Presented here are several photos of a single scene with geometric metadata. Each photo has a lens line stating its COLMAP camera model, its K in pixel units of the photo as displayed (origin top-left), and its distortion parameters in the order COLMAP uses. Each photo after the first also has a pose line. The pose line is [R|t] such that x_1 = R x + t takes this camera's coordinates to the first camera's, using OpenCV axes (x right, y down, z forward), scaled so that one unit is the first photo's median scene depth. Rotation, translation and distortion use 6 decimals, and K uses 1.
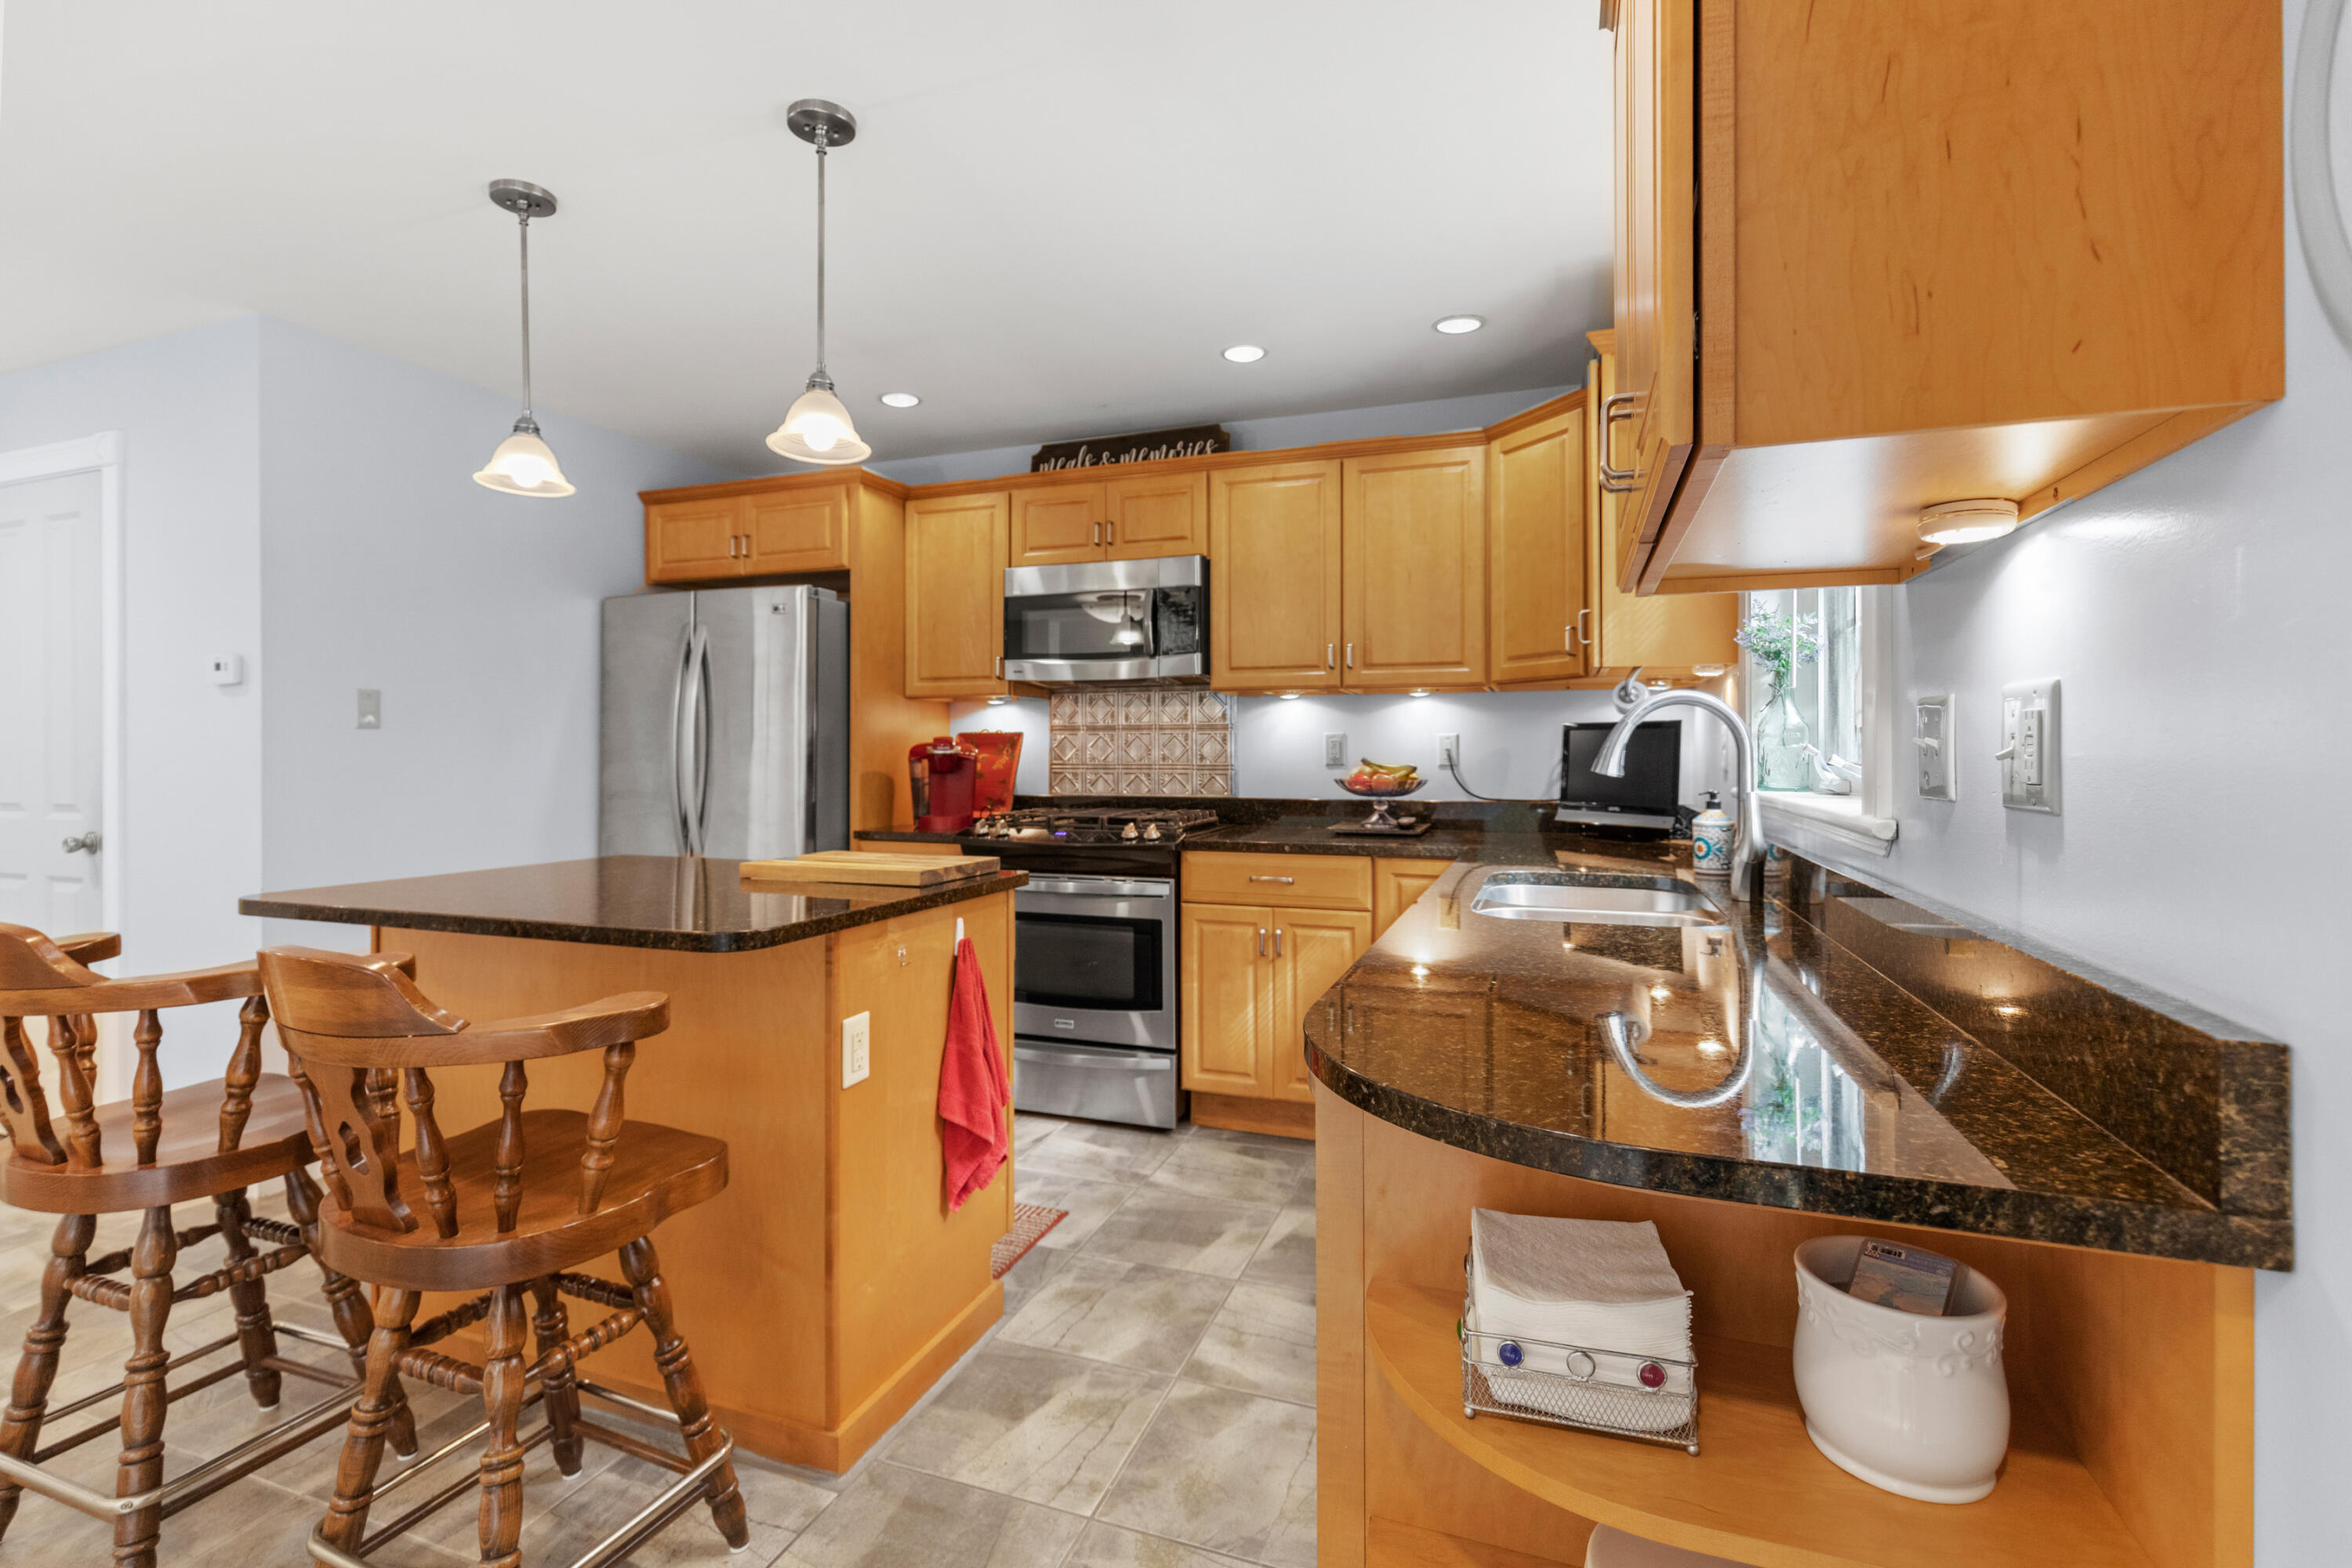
lens RADIAL K [[1089.4, 0, 1169.8], [0, 1089.4, 752.2], [0, 0, 1]] dist [-0.000989, -0.000288]
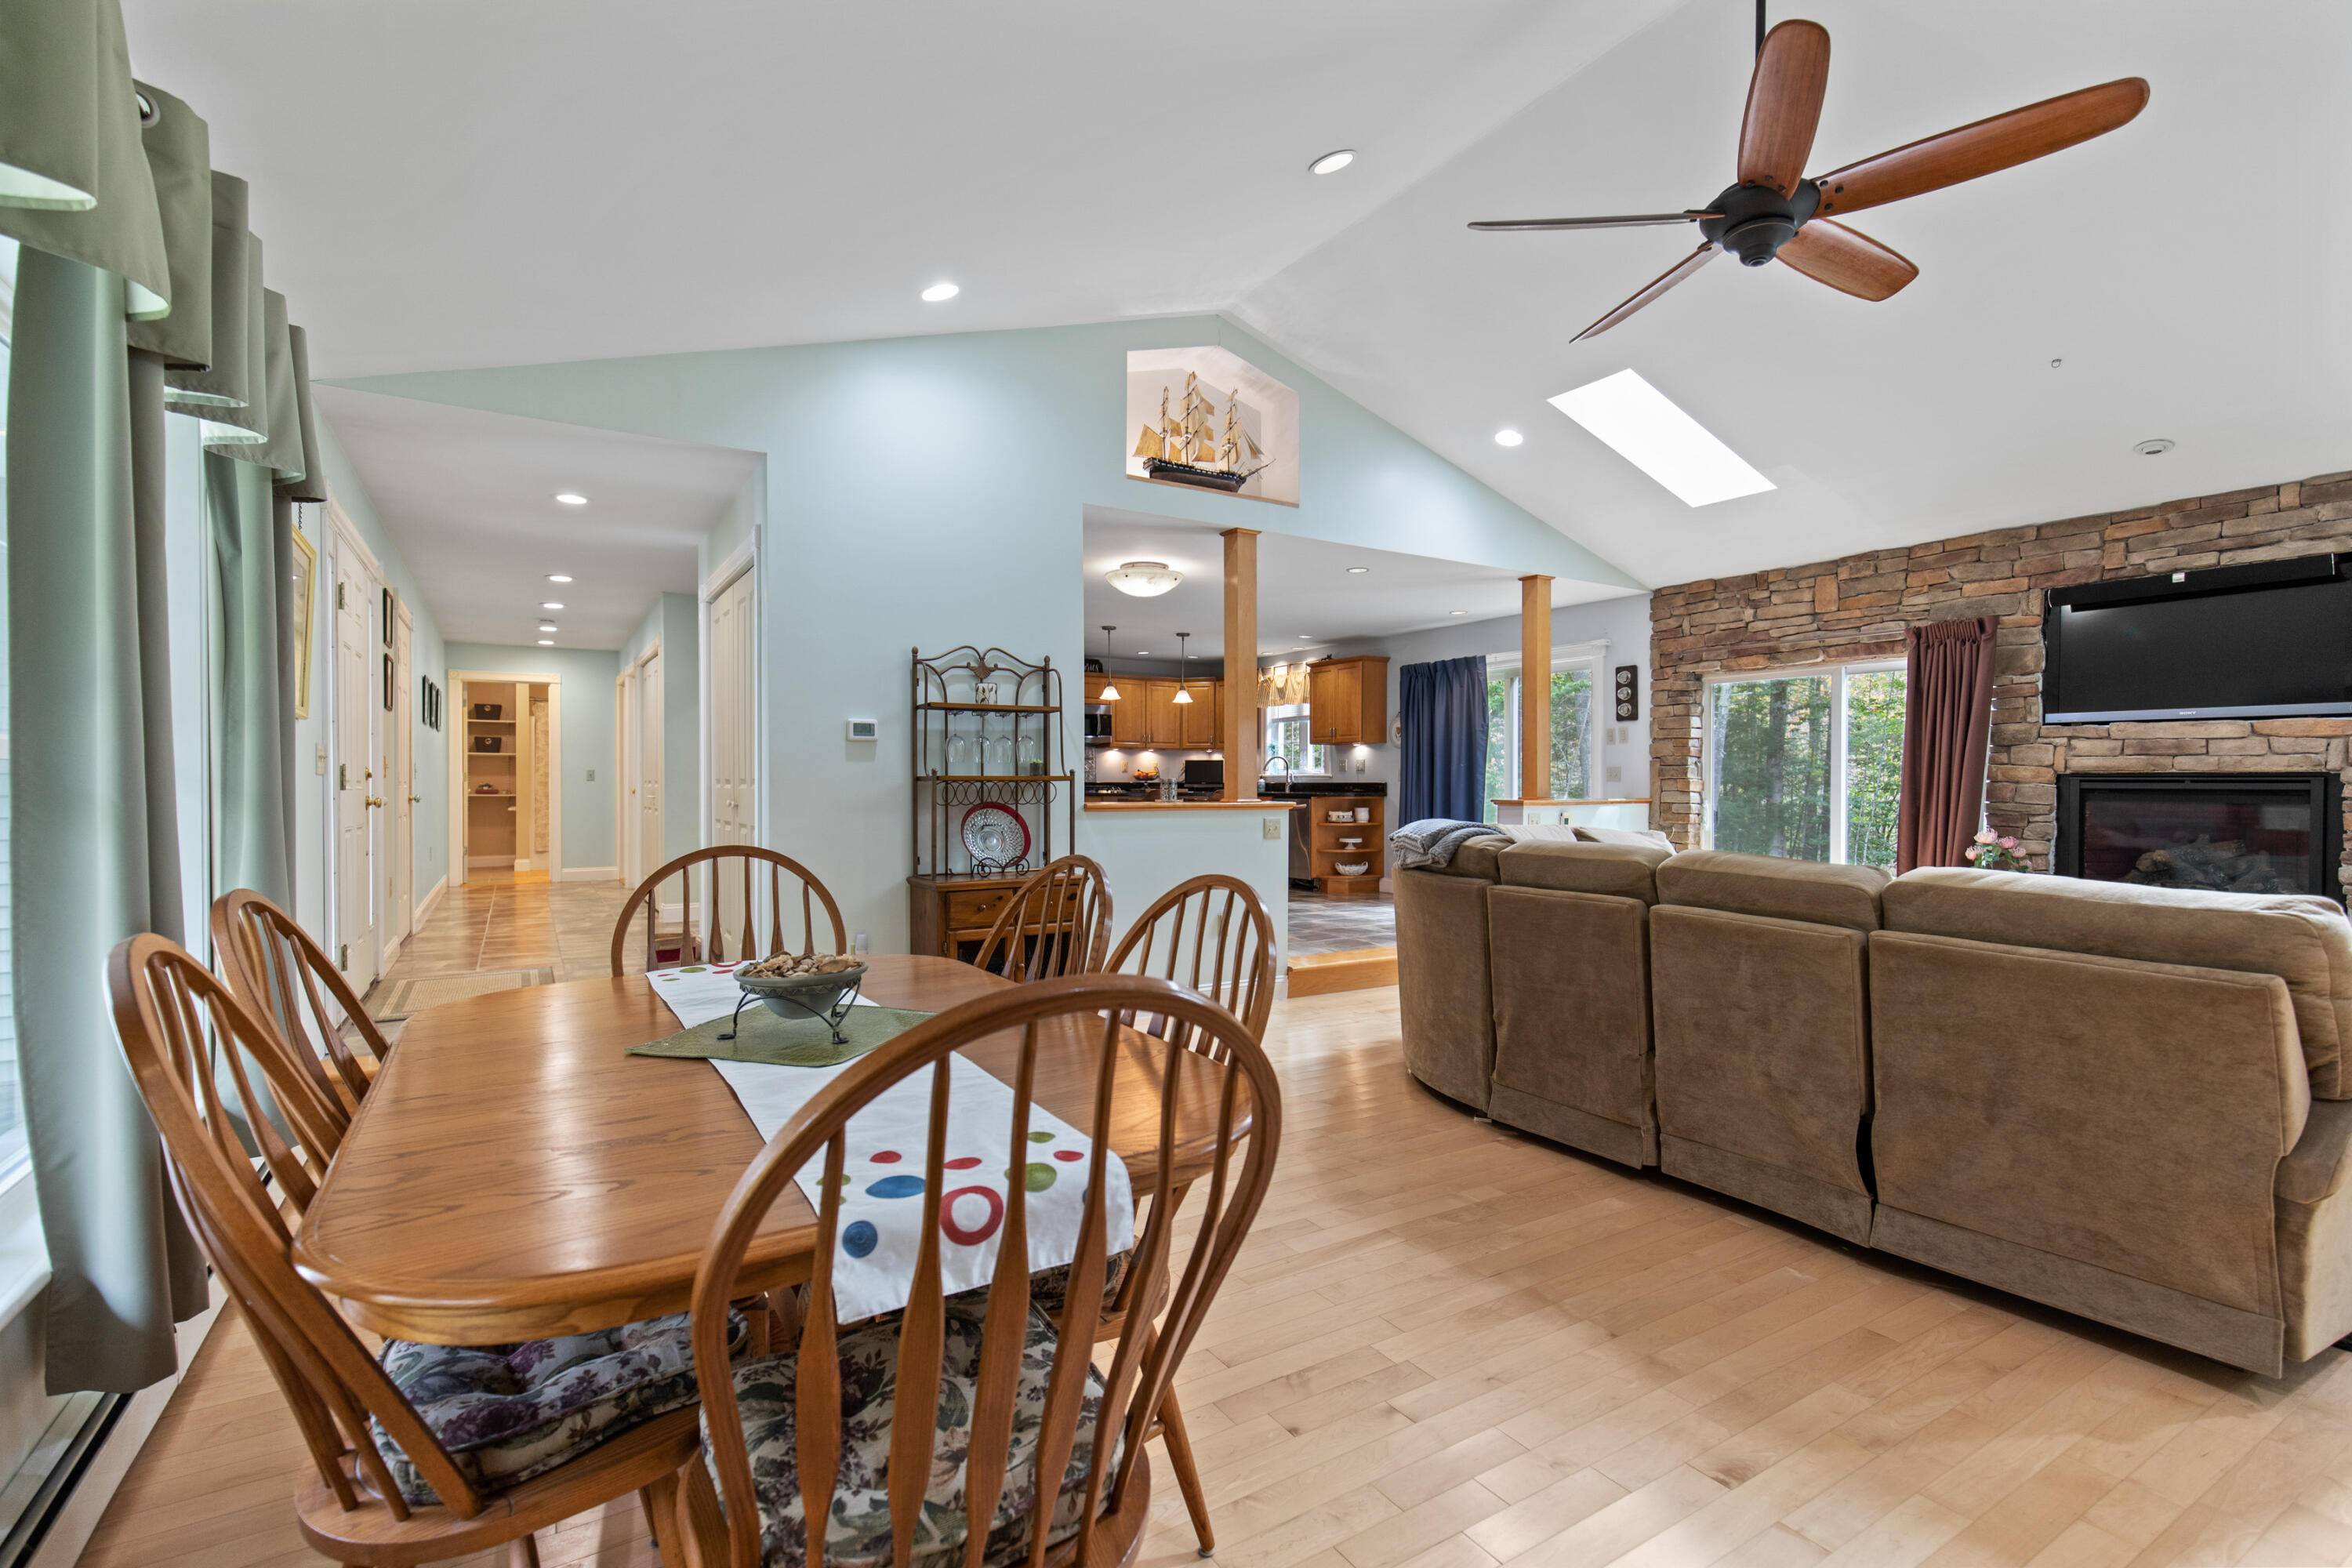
lens RADIAL K [[1058.3, 0, 1160.5], [0, 1058.3, 799.5], [0, 0, 1]] dist [0.000409, -0.000090]
pose [[0.605777, -0.009070, 0.795583, -2.302005], [-0.004516, 0.999880, 0.014837, 0.048663], [-0.795622, -0.012581, 0.605663, -0.998003]]
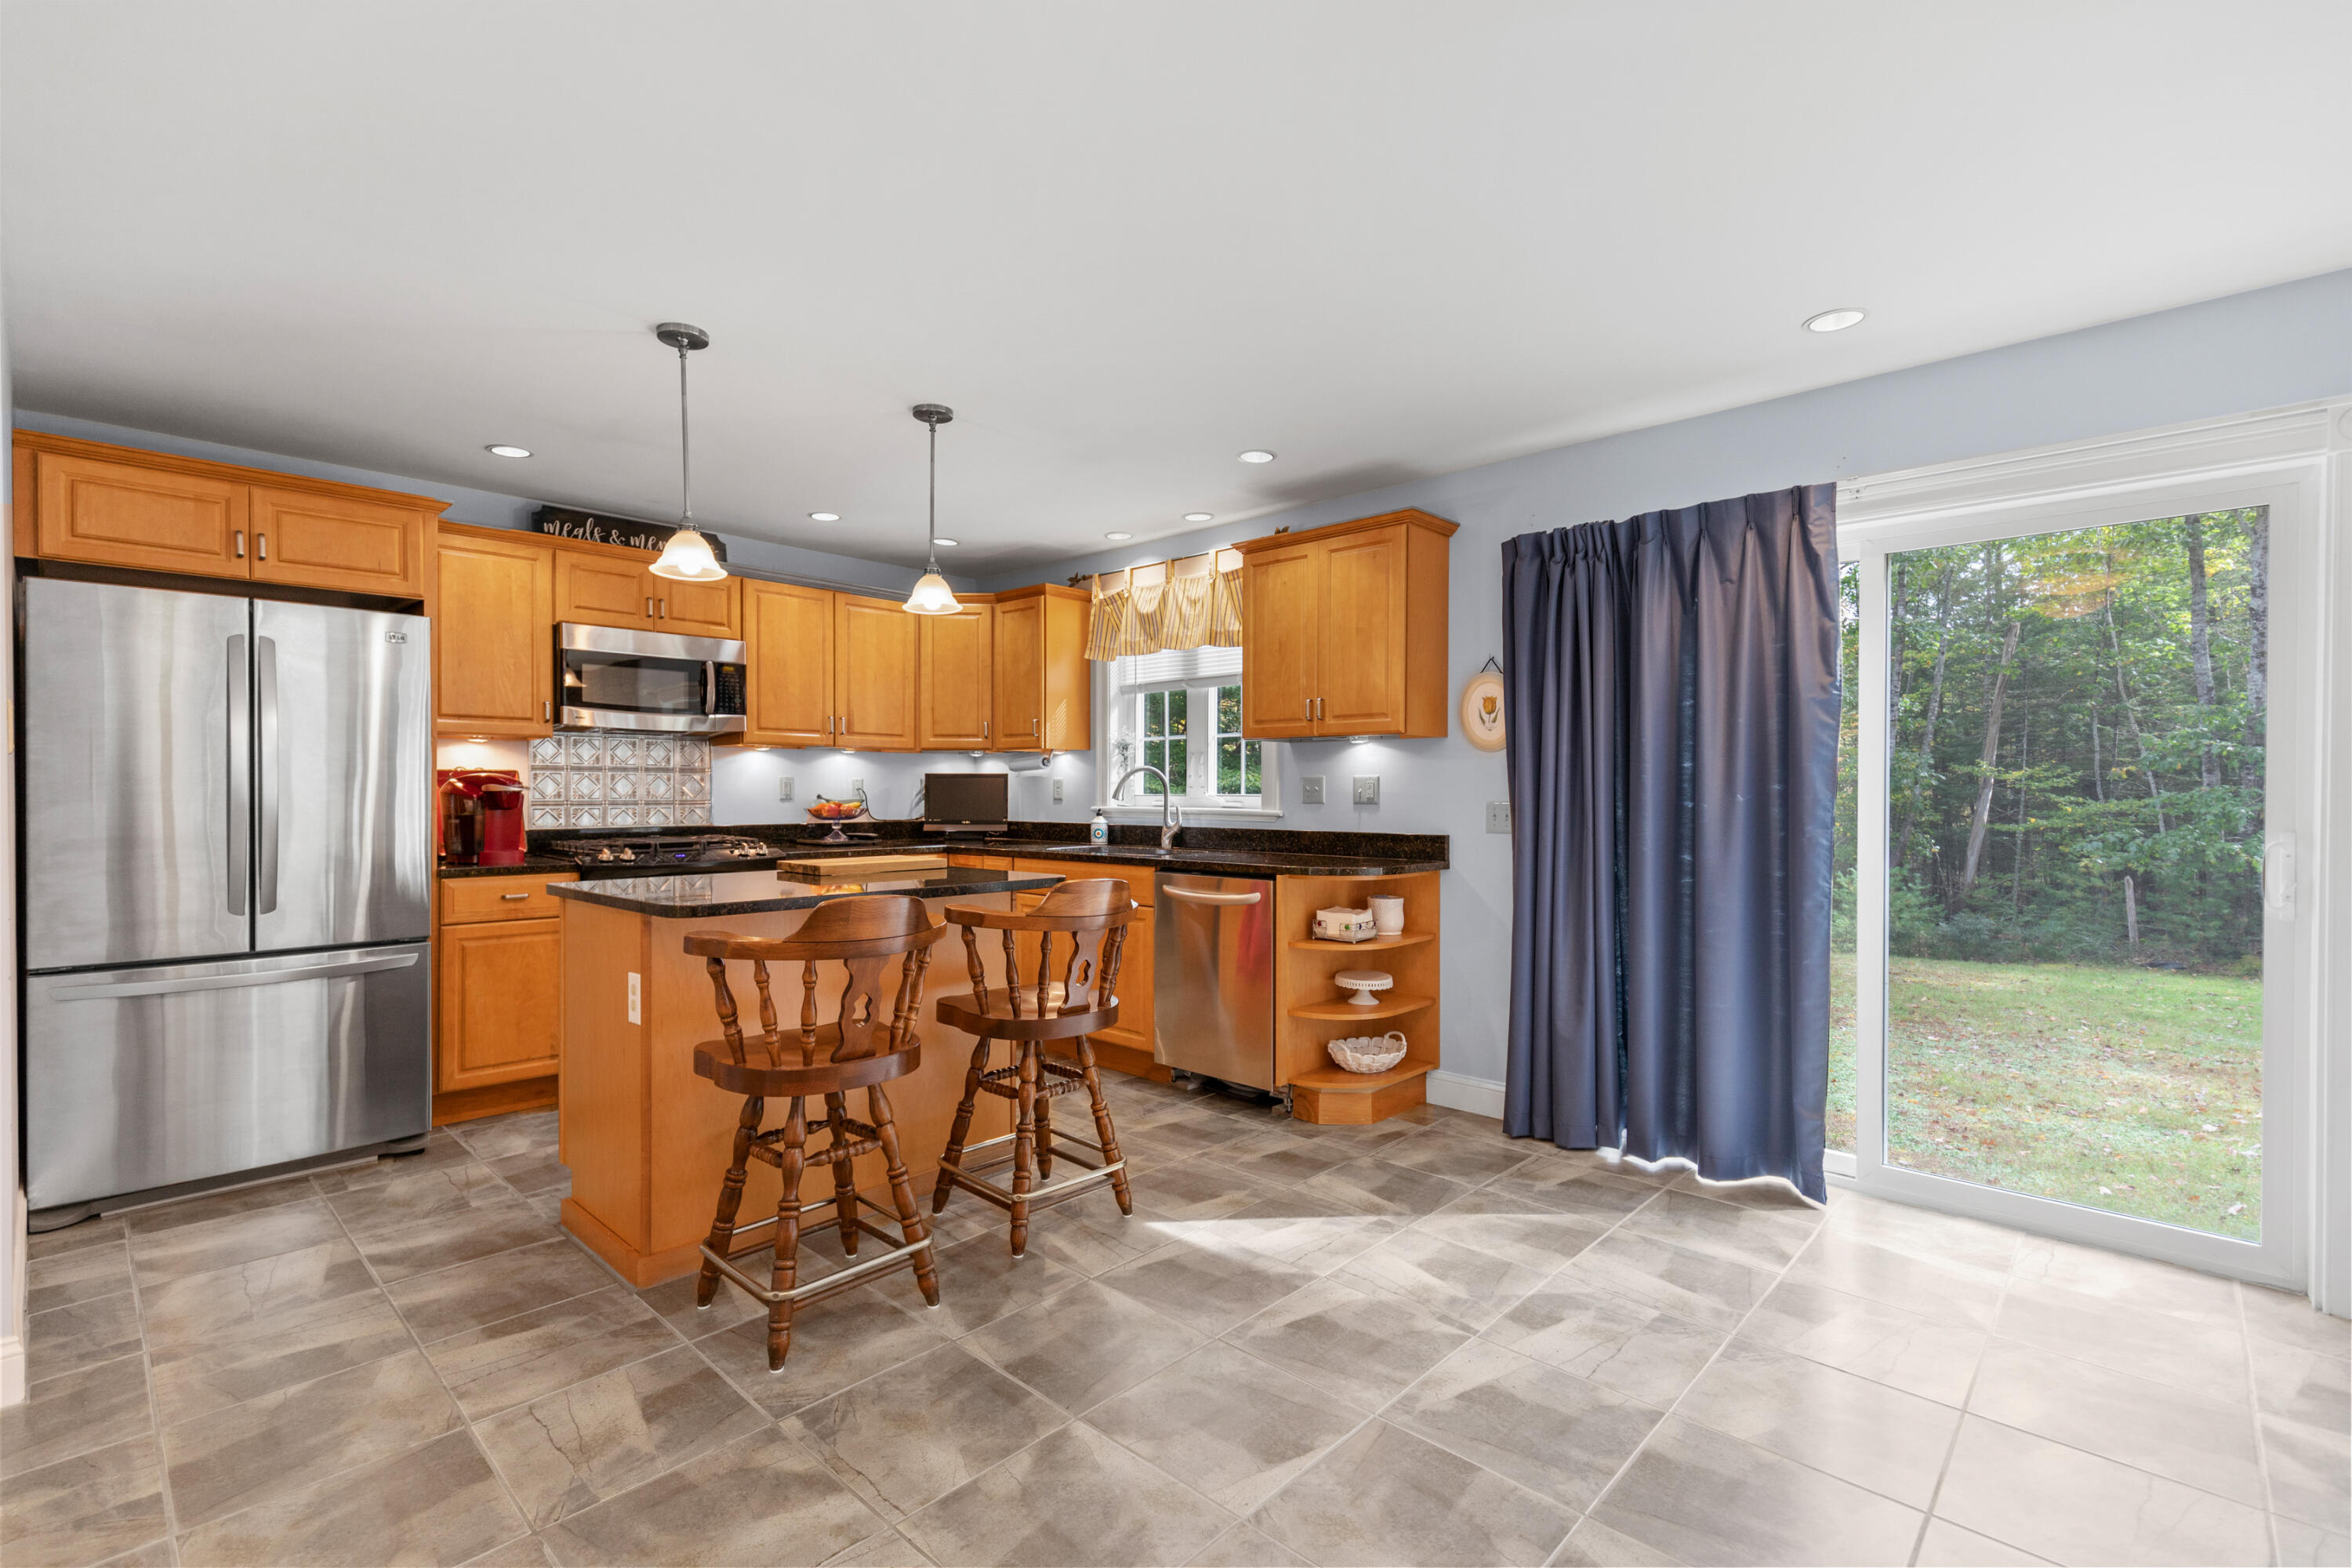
lens RADIAL K [[1058.3, 0, 1160.5], [0, 1058.3, 799.5], [0, 0, 1]] dist [0.000409, -0.000090]
pose [[0.383239, -0.005161, 0.923635, -0.931981], [-0.004724, 0.999960, 0.007547, -0.000568], [-0.923637, -0.007256, 0.383199, 0.026658]]
